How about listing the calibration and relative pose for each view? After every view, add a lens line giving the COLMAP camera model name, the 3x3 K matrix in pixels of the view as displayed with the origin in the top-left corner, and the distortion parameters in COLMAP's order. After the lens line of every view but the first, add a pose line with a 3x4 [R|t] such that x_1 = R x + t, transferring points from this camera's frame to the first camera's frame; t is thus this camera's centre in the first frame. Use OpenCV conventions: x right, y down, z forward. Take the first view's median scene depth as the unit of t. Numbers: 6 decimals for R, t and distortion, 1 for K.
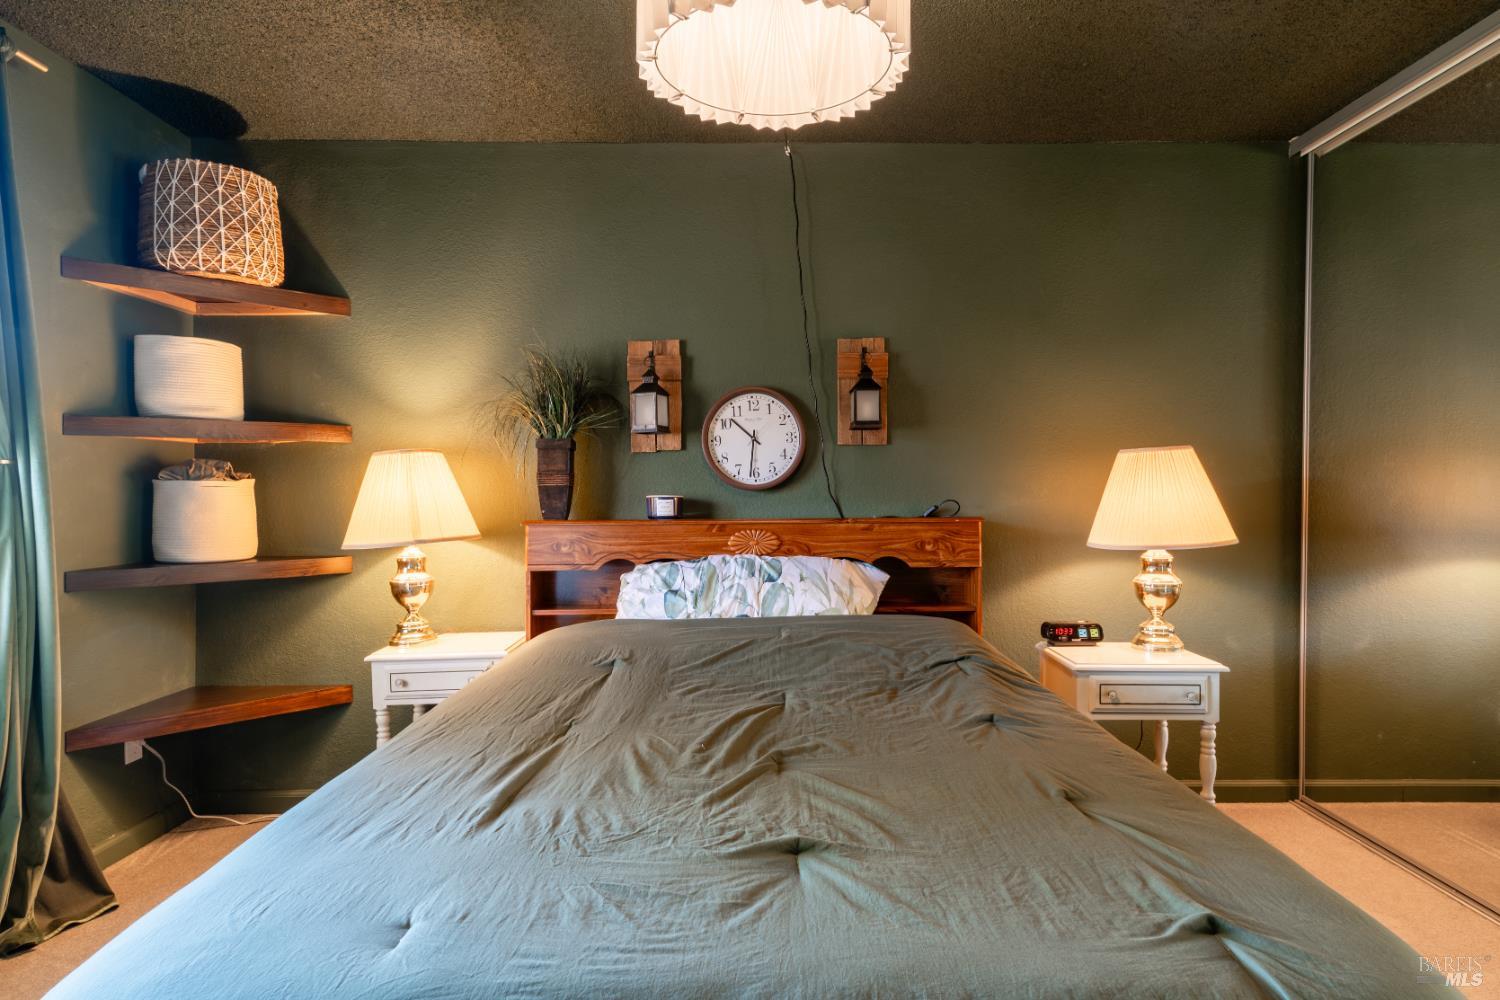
lens RADIAL K [[818.7, 0, 750.0], [0, 818.7, 500.0], [0, 0, 1]] dist [0.005439, 0.000421]
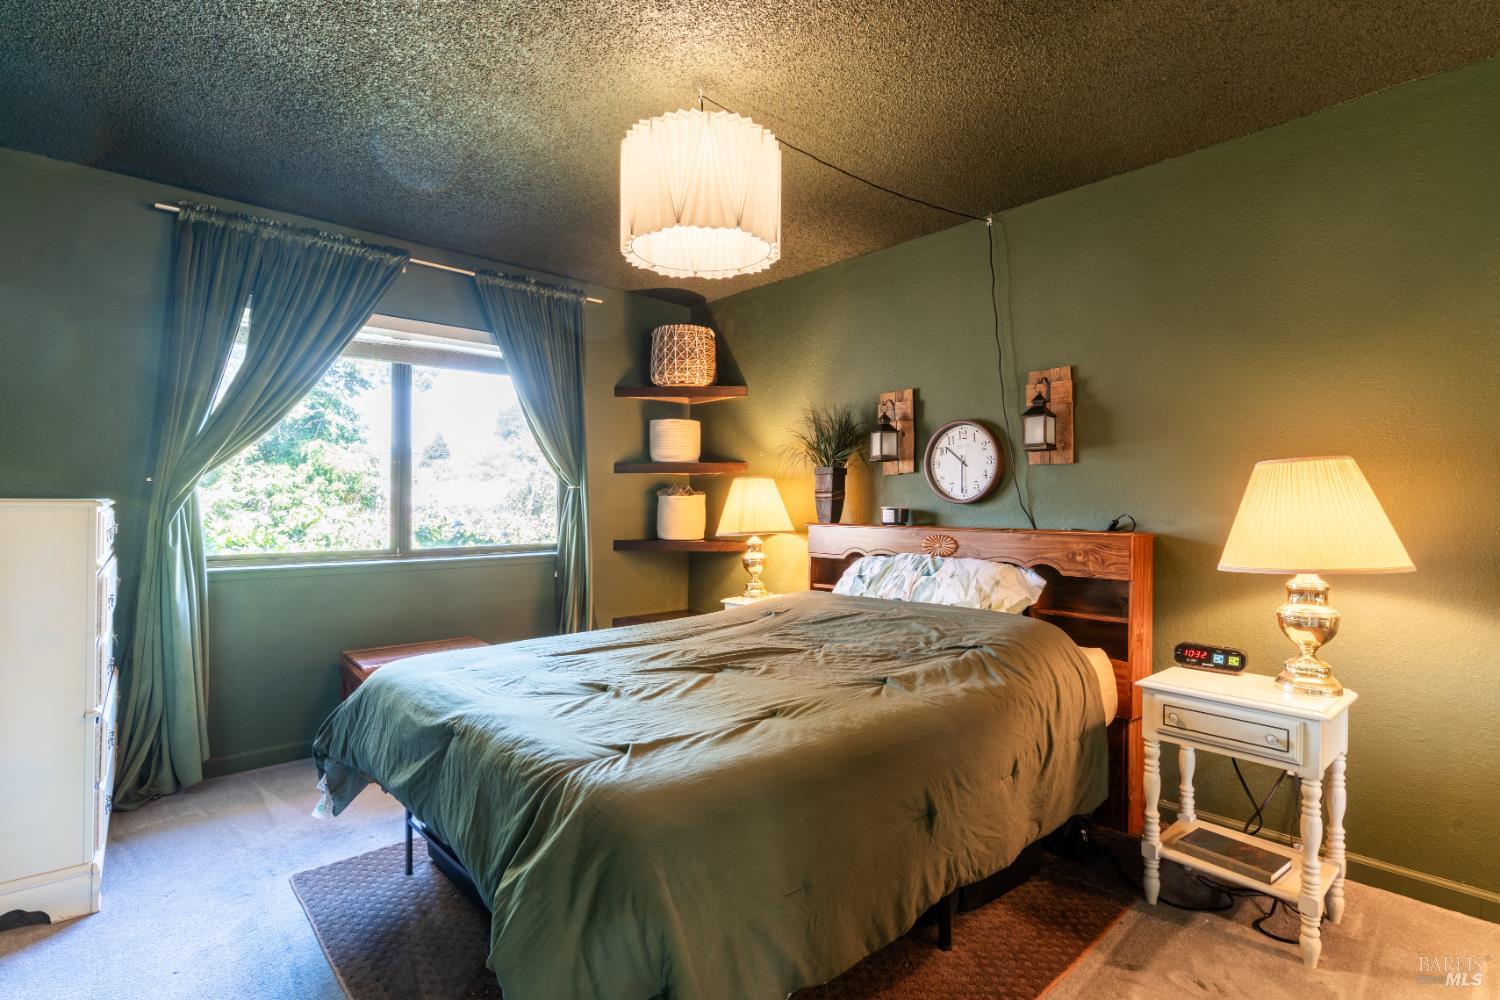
lens RADIAL K [[705.7, 0, 750.2], [0, 705.7, 498.1], [0, 0, 1]] dist [0.000385, -0.000033]
pose [[0.675390, 0.003409, -0.737452, 0.609602], [-0.019508, 0.999722, -0.013245, -0.000396], [0.737202, 0.023332, 0.675269, 0.052909]]
